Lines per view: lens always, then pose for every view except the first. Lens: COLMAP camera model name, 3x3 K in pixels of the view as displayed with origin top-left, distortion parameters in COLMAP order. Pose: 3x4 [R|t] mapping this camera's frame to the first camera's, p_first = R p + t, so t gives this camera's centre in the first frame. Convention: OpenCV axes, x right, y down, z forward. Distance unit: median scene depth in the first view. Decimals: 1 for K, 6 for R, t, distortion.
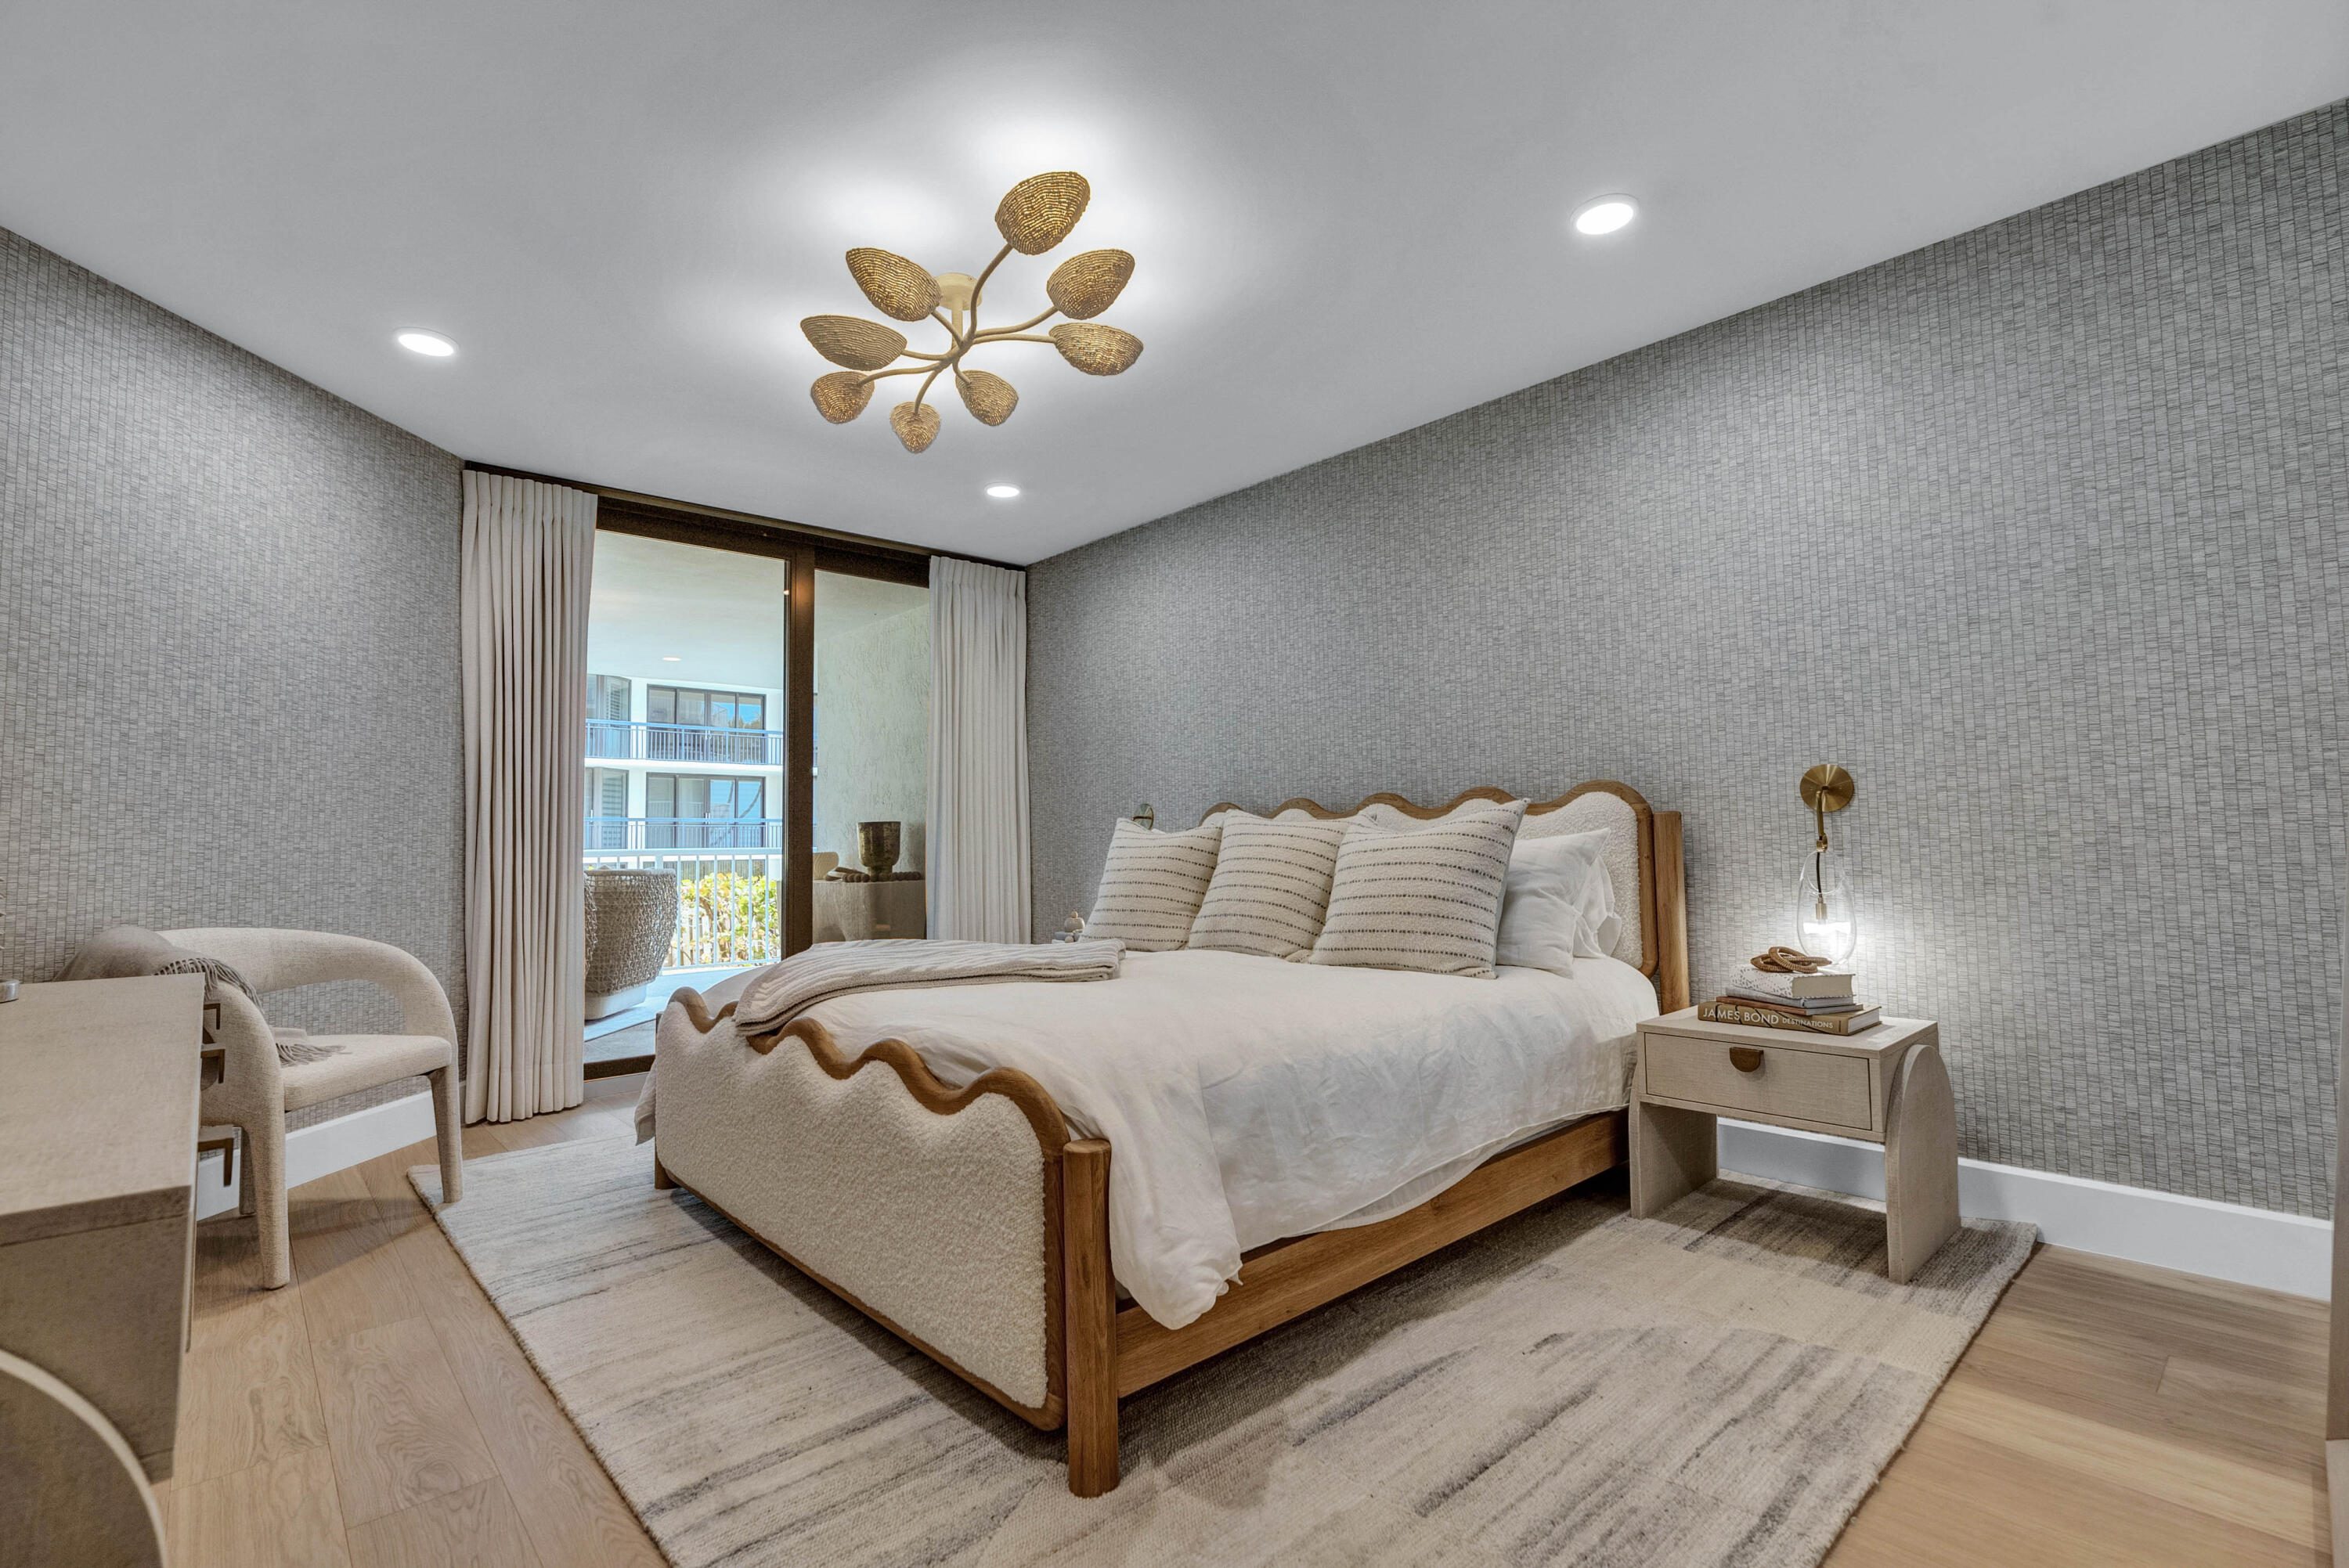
lens RADIAL K [[1063.5, 0, 1184.5], [0, 1063.5, 785.1], [0, 0, 1]] dist [-0.001405, 0.000179]
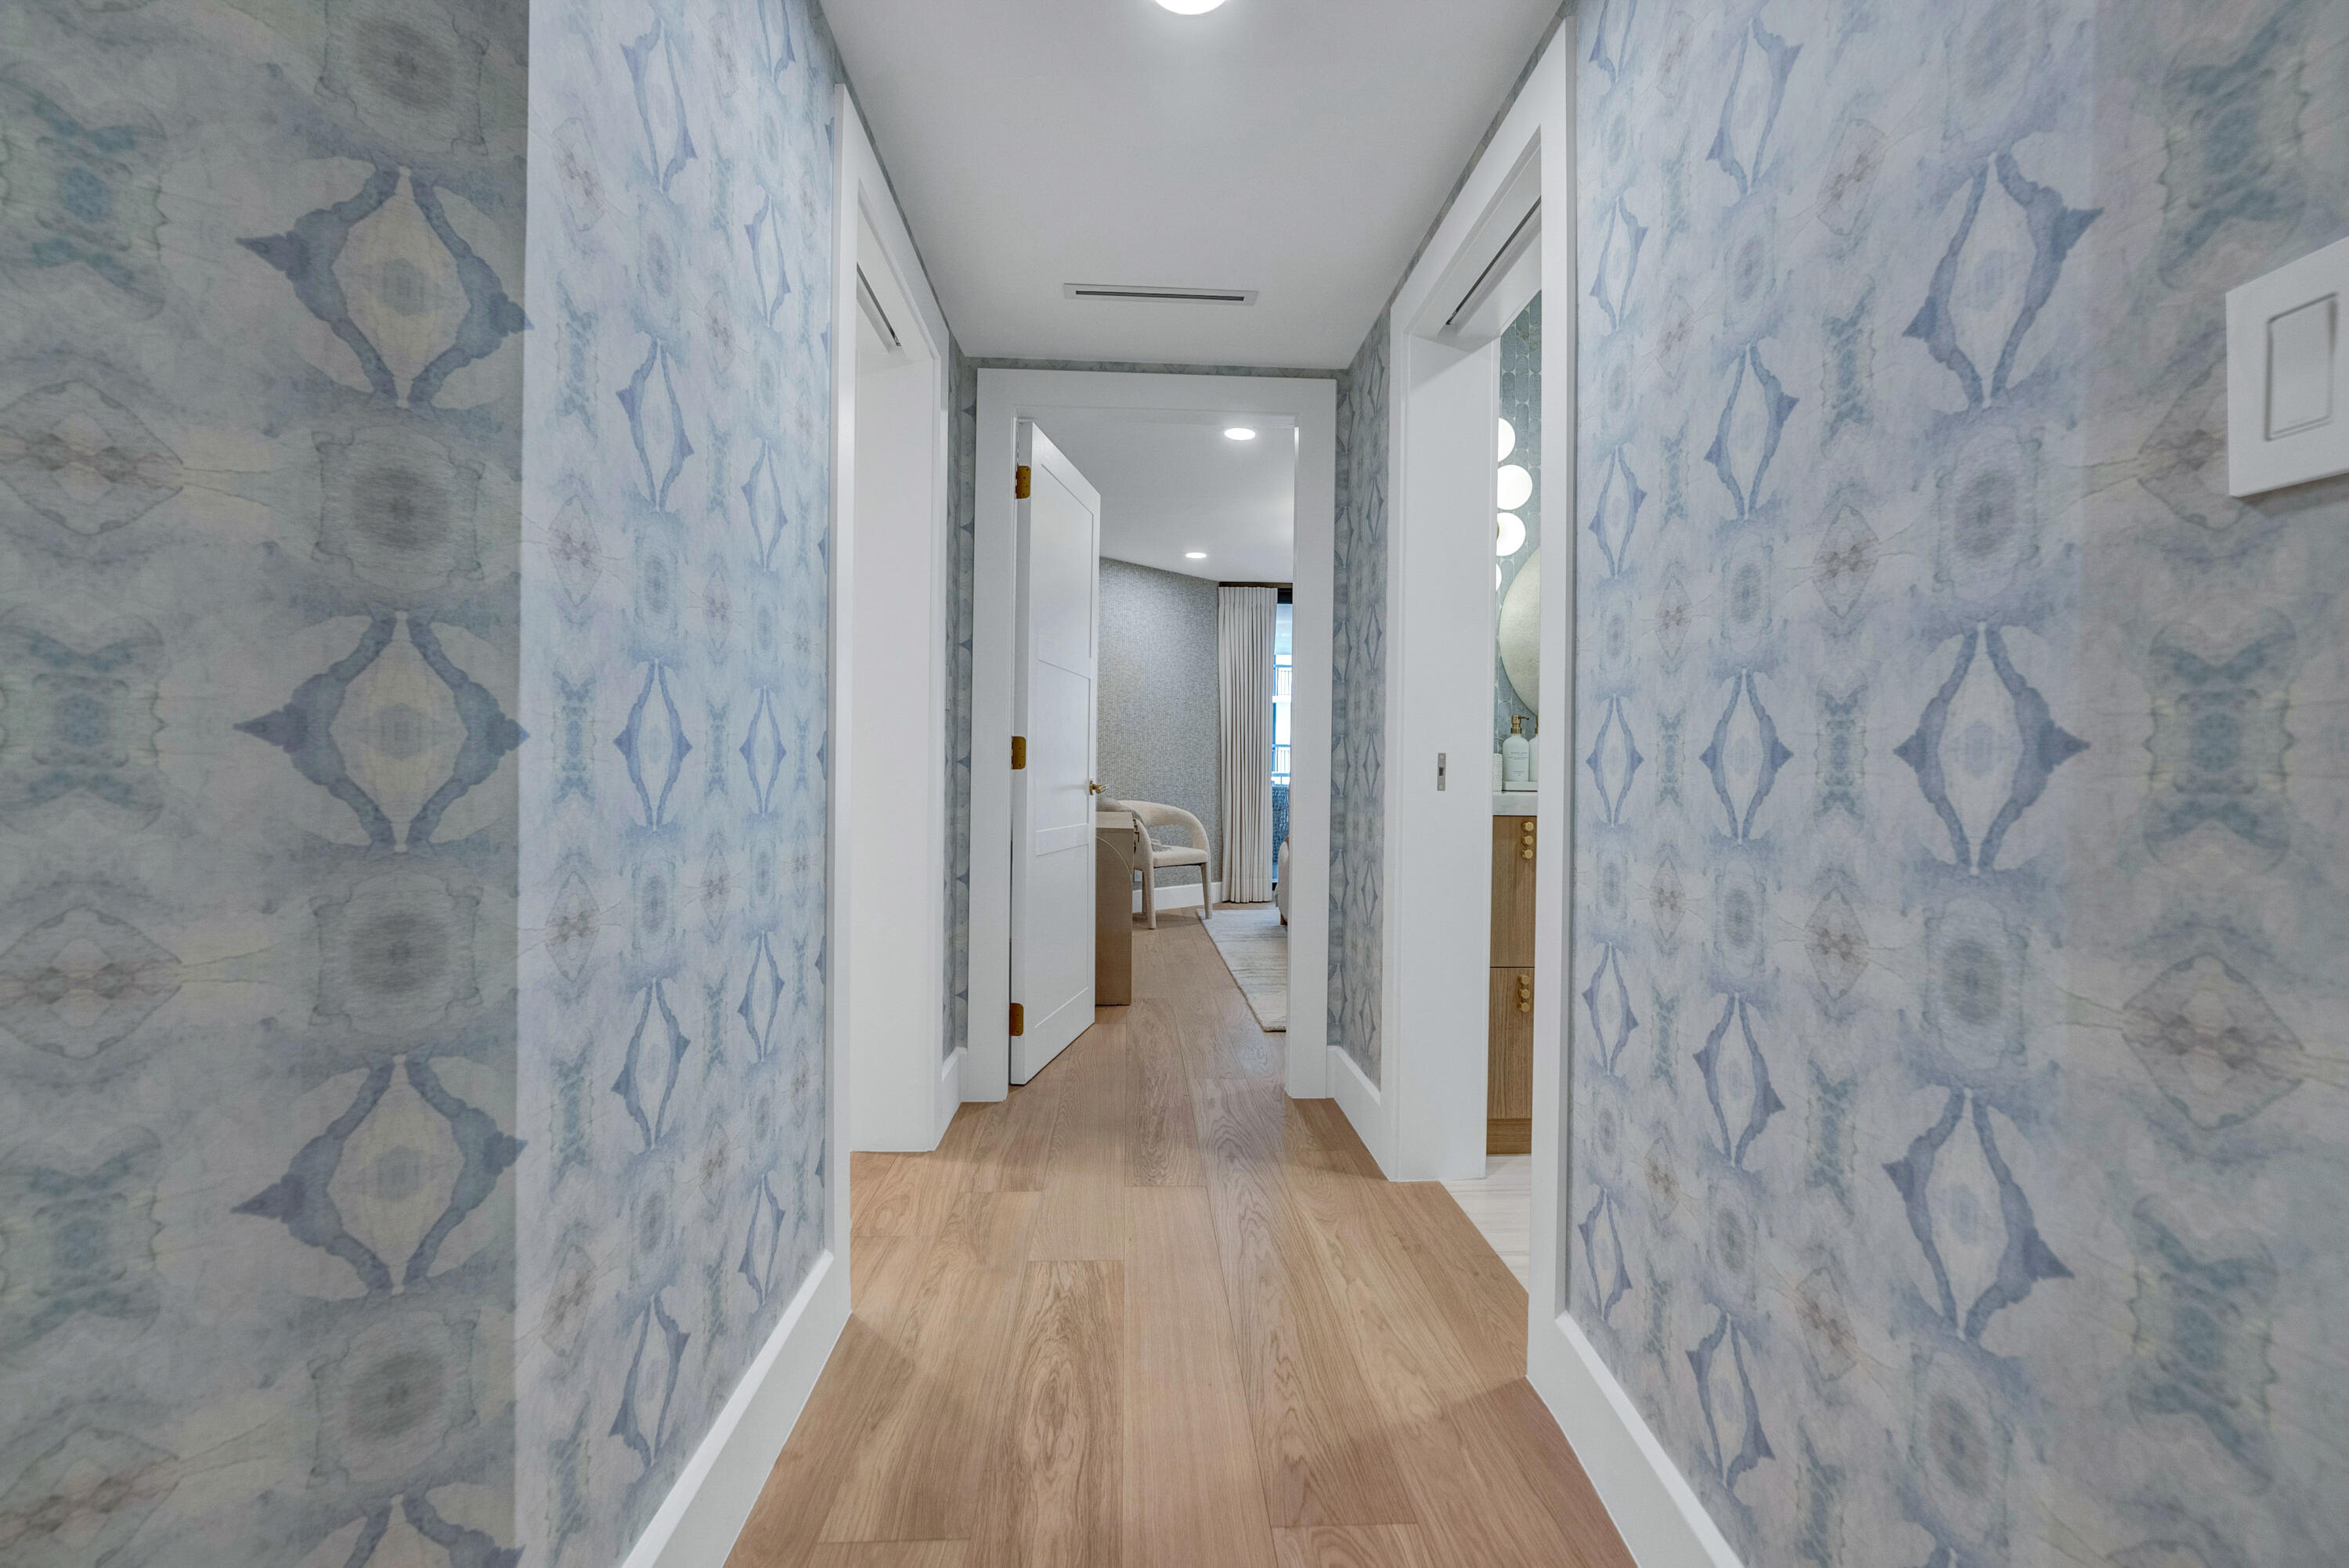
lens RADIAL K [[1063.5, 0, 1184.5], [0, 1063.5, 785.1], [0, 0, 1]] dist [-0.001405, 0.000179]
pose [[0.774583, 0.032432, -0.631640, 0.756875], [0.013943, 0.997566, 0.068319, -0.072887], [0.632318, -0.061726, 0.772246, -0.849099]]
